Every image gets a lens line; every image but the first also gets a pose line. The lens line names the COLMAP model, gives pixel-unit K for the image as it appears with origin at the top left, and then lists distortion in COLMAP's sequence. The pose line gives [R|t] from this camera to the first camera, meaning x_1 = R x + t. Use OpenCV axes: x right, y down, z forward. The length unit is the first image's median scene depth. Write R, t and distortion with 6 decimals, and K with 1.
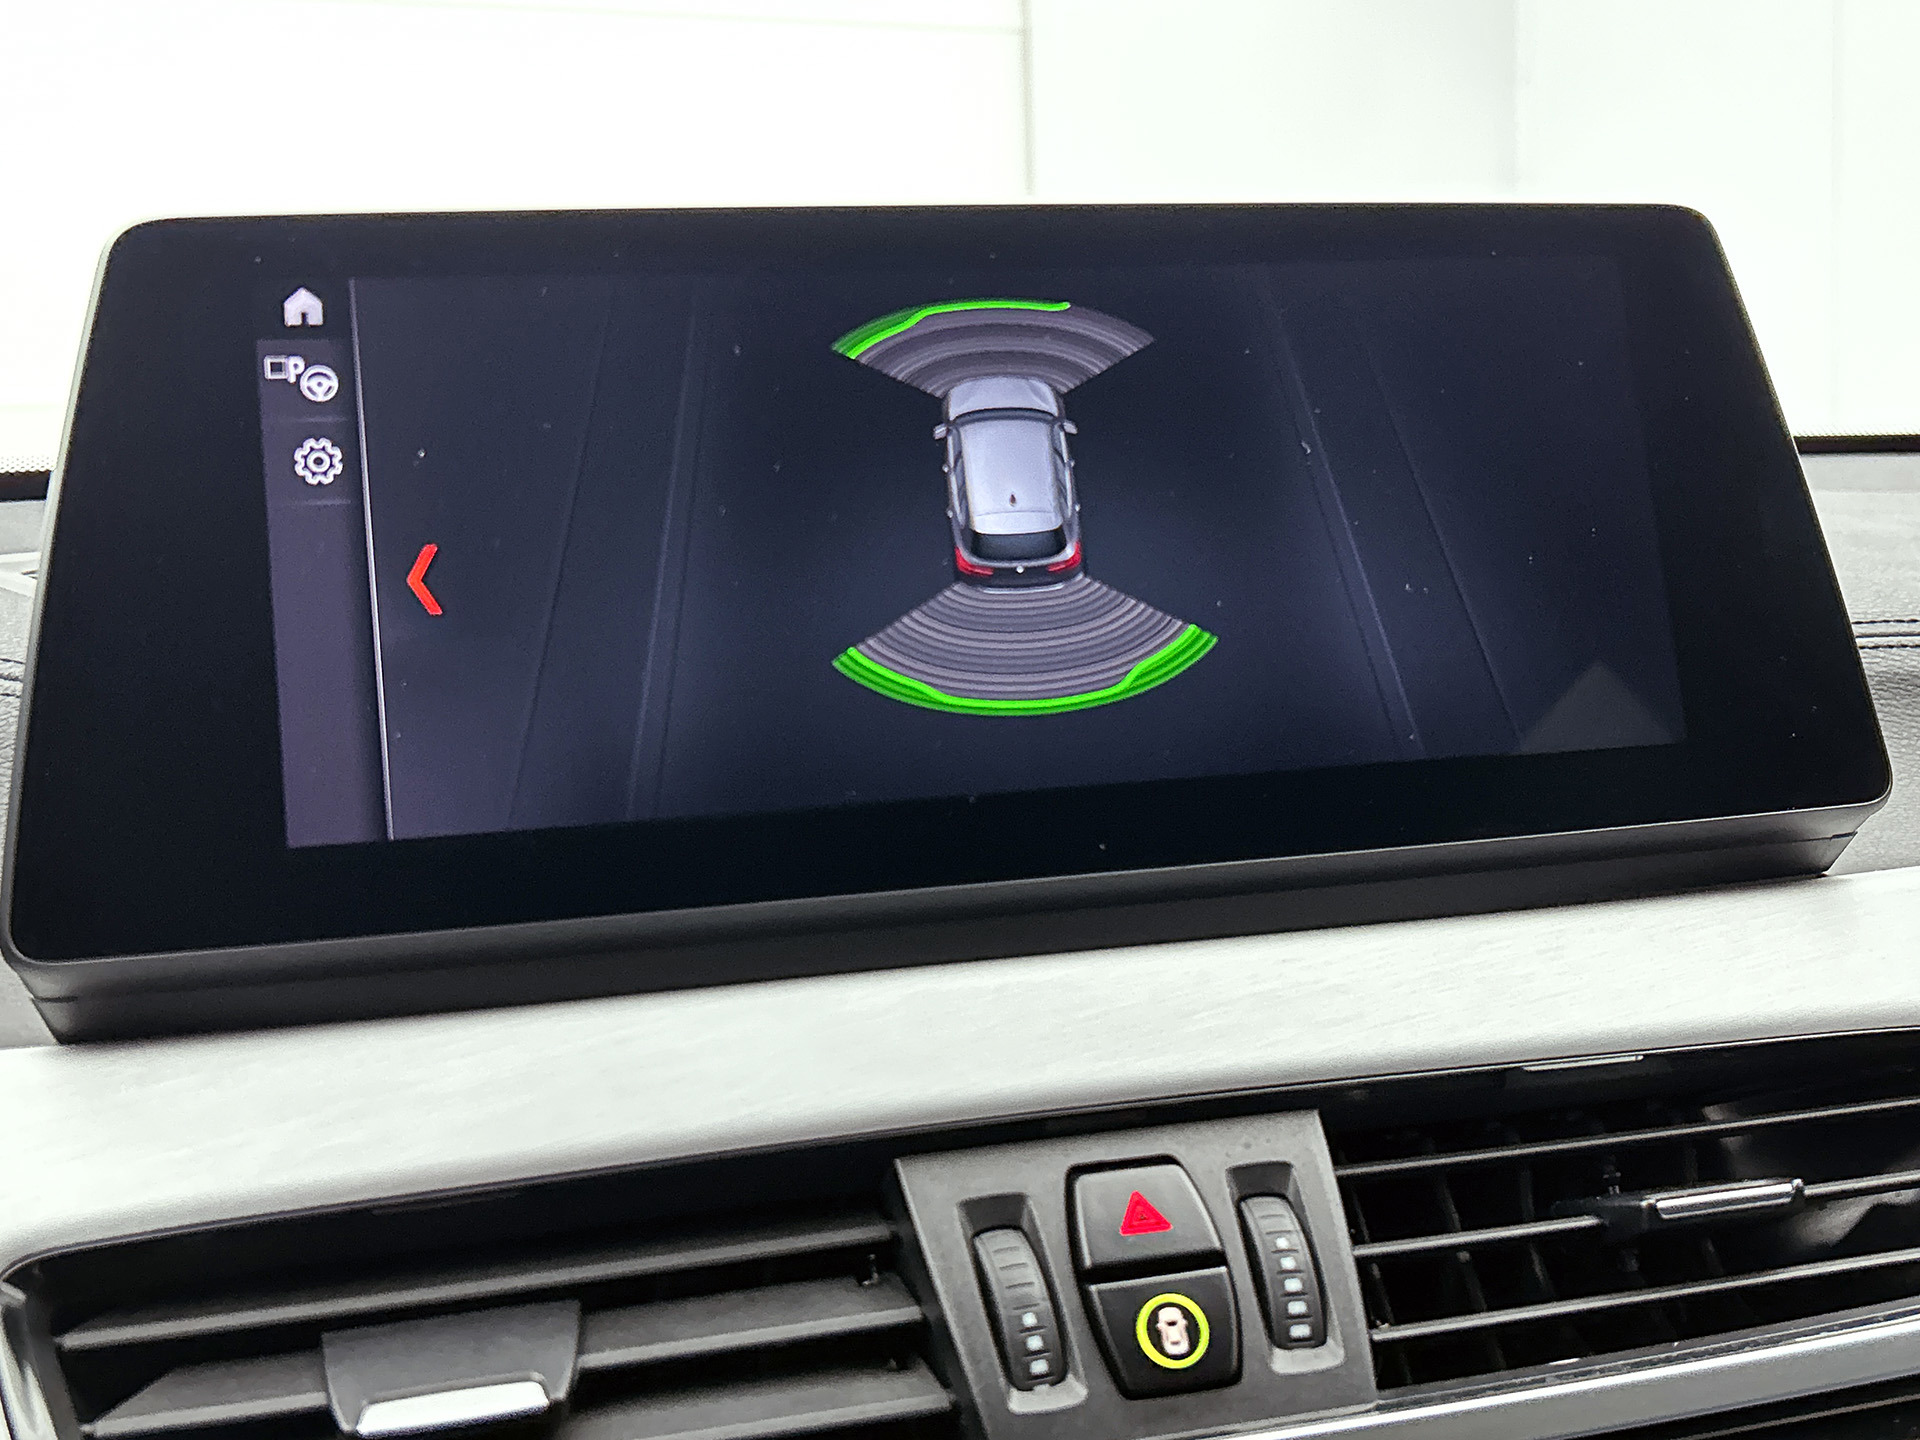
lens RADIAL K [[2124.3, 0, 954.3], [0, 2124.3, 724.1], [0, 0, 1]] dist [-0.007696, -0.021055]
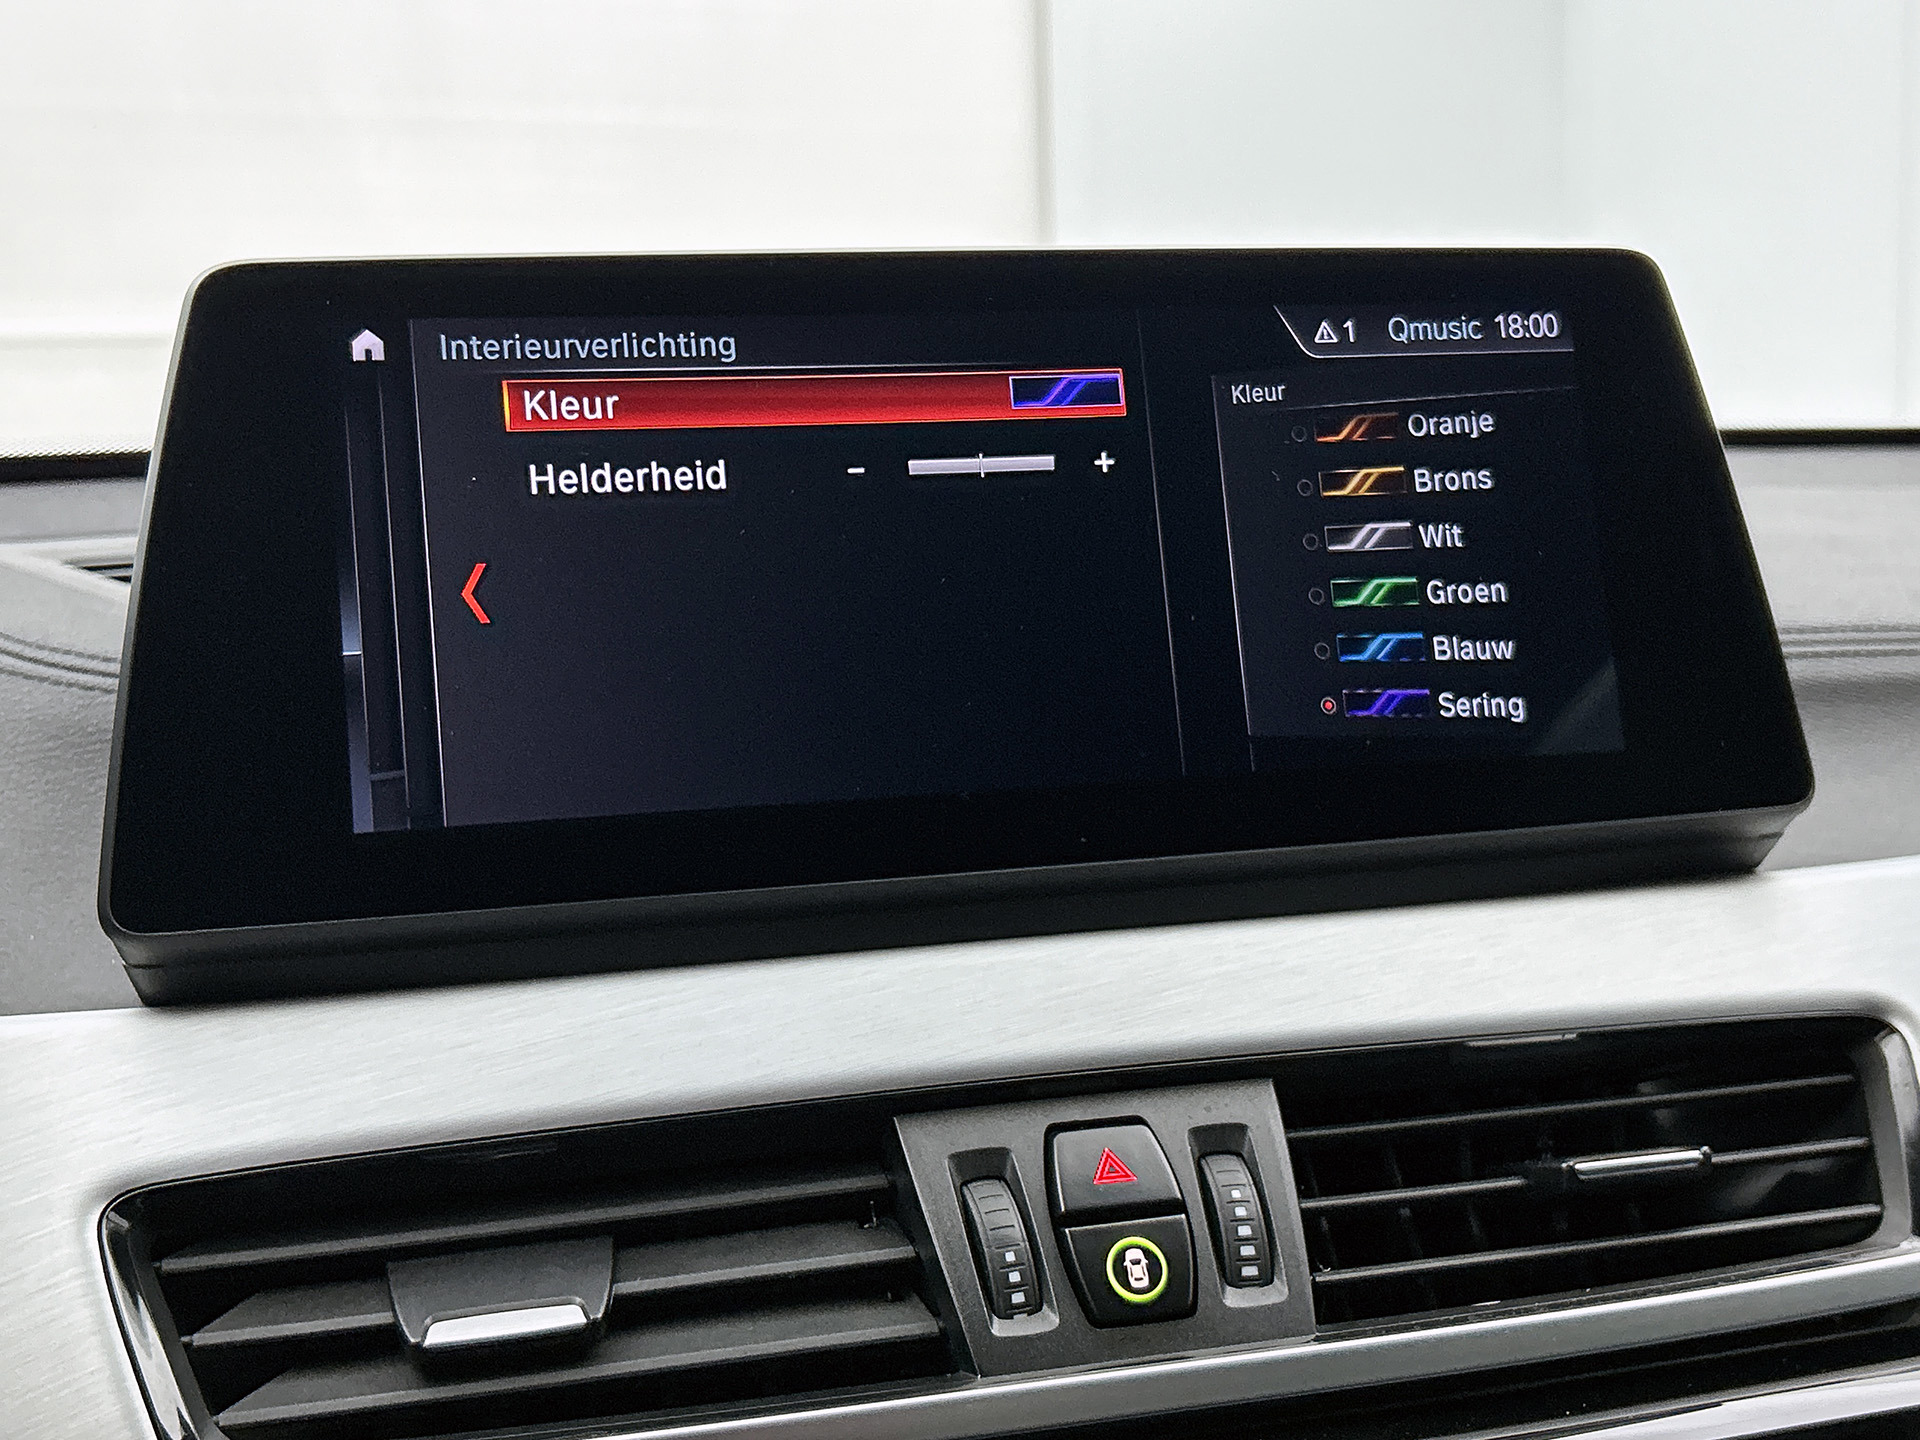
lens RADIAL K [[2268.3, 0, 960.0], [0, 2268.3, 720.0], [0, 0, 1]] dist [0.005693, -0.037436]
pose [[0.999926, 0.011822, 0.002735, 0.001813], [-0.011856, 0.999847, 0.012841, -0.021046], [-0.002583, -0.012873, 0.999914, -0.200705]]
